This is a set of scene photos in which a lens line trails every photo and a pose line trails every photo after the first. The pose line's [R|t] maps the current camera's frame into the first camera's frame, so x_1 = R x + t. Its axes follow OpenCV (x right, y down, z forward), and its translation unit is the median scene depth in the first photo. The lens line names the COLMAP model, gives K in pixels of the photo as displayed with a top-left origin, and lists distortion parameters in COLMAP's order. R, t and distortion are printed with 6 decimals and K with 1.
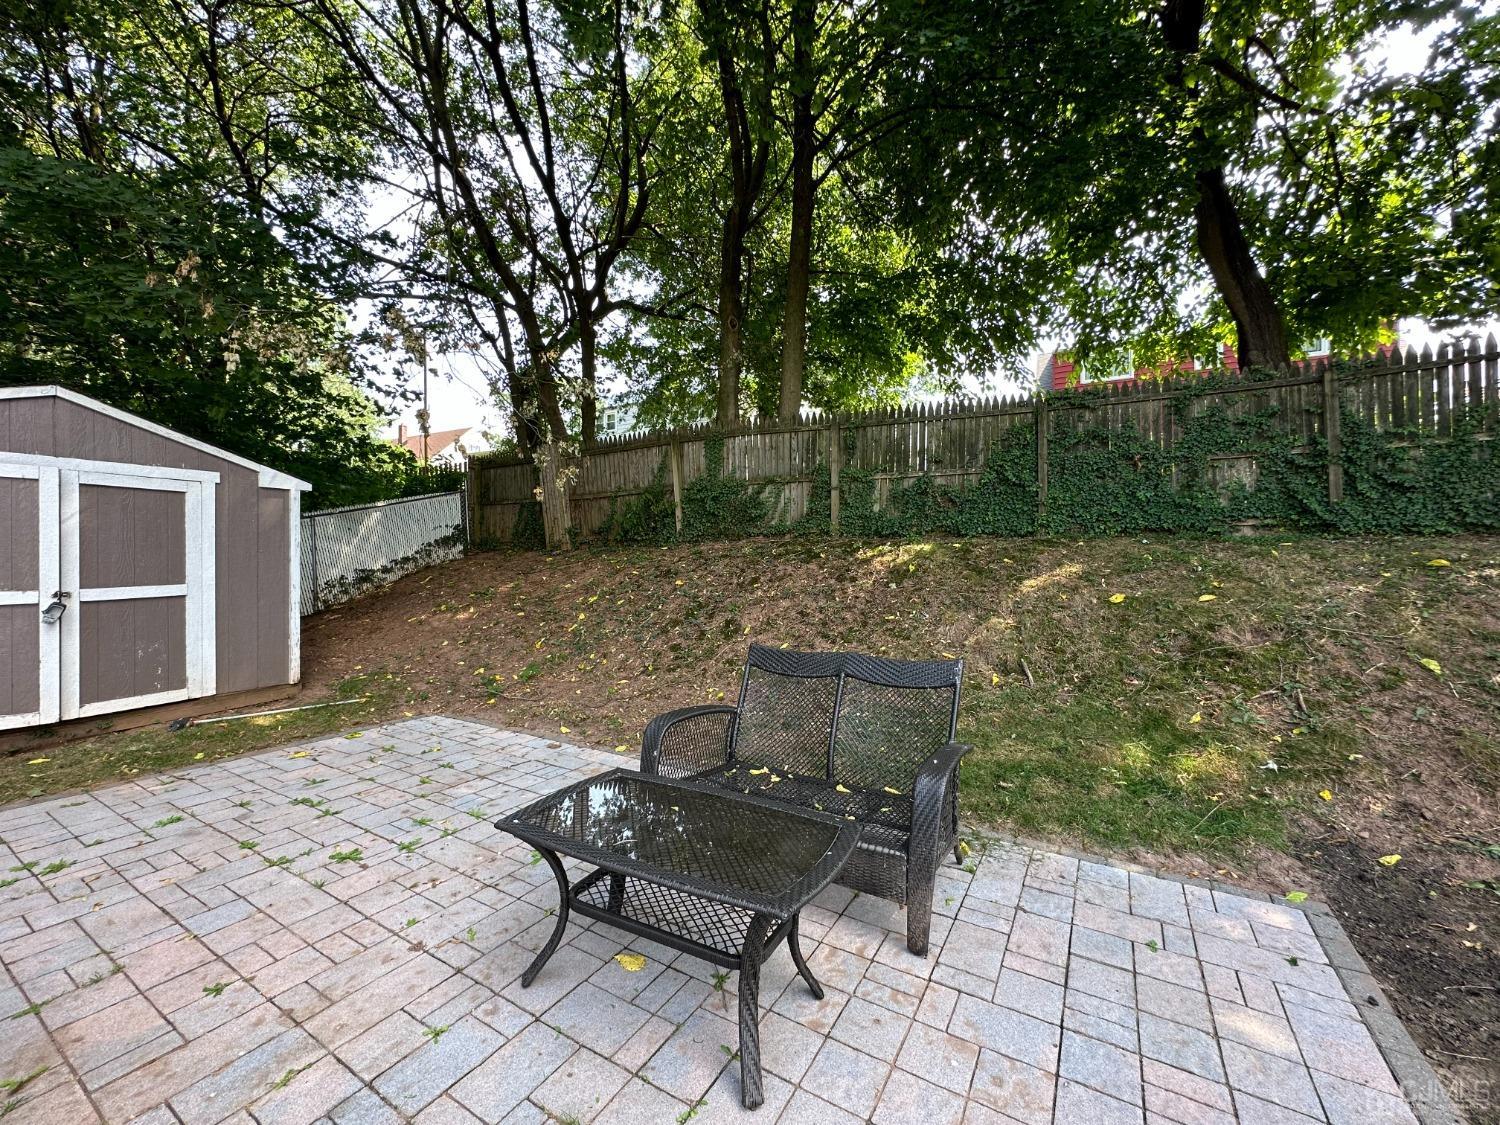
lens RADIAL K [[599.9, 0, 750.5], [0, 599.9, 561.5], [0, 0, 1]] dist [-0.002999, 0.000259]
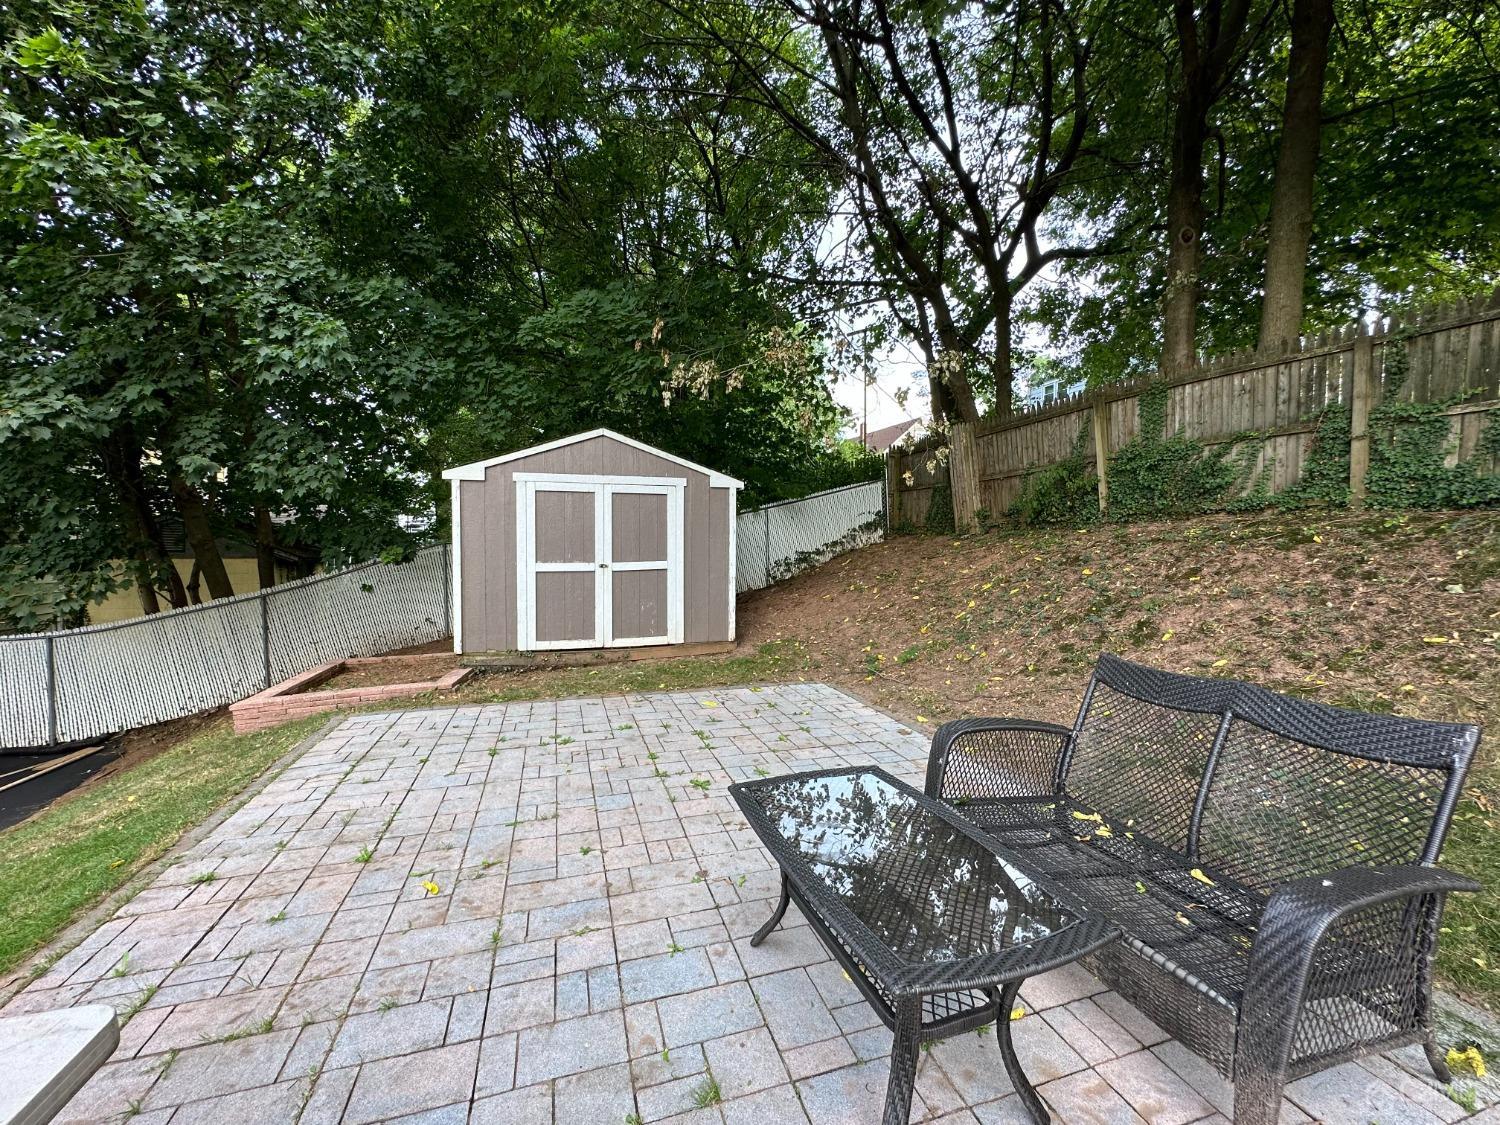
lens RADIAL K [[604.1, 0, 750.0], [0, 604.1, 562.5], [0, 0, 1]] dist [-0.004872, 0.000634]
pose [[0.750757, 0.023338, -0.660166, 0.115088], [-0.004762, 0.999541, 0.029920, -0.001137], [0.660561, -0.019319, 0.750524, 0.075779]]
